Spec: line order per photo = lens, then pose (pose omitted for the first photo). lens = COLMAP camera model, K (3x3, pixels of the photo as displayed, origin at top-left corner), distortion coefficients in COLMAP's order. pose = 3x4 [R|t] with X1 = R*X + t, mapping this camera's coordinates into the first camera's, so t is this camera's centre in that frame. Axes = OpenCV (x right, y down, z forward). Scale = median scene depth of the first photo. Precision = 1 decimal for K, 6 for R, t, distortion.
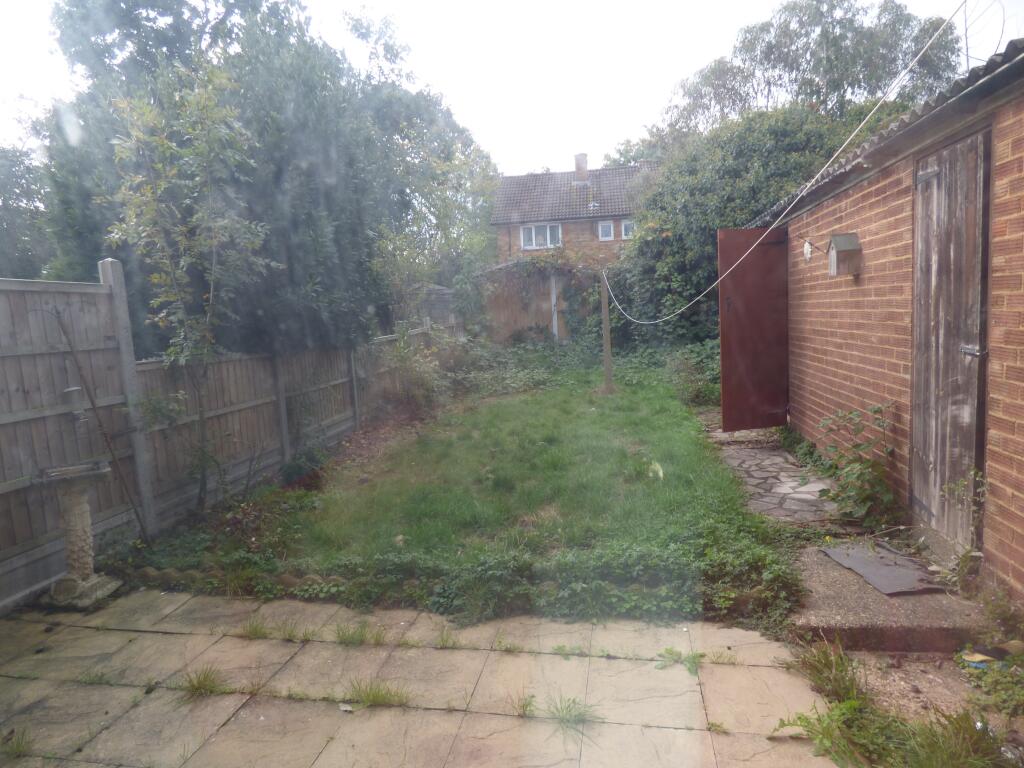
lens RADIAL K [[644.2, 0, 512.0], [0, 644.2, 384.0], [0, 0, 1]] dist [-0.006539, 0.006495]
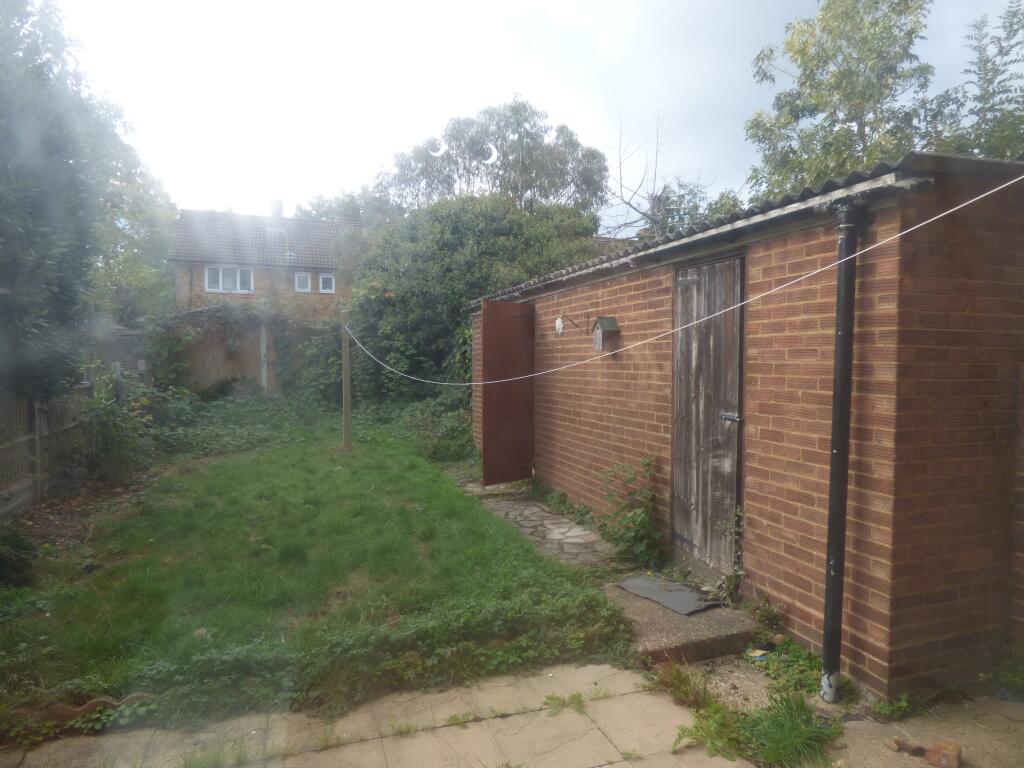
lens RADIAL K [[644.2, 0, 512.0], [0, 644.2, 384.0], [0, 0, 1]] dist [-0.006539, 0.006495]
pose [[0.863849, 0.037402, 0.502360, -0.288649], [0.004960, 0.996560, -0.082724, -0.010101], [-0.503726, 0.073953, 0.860692, 0.064705]]
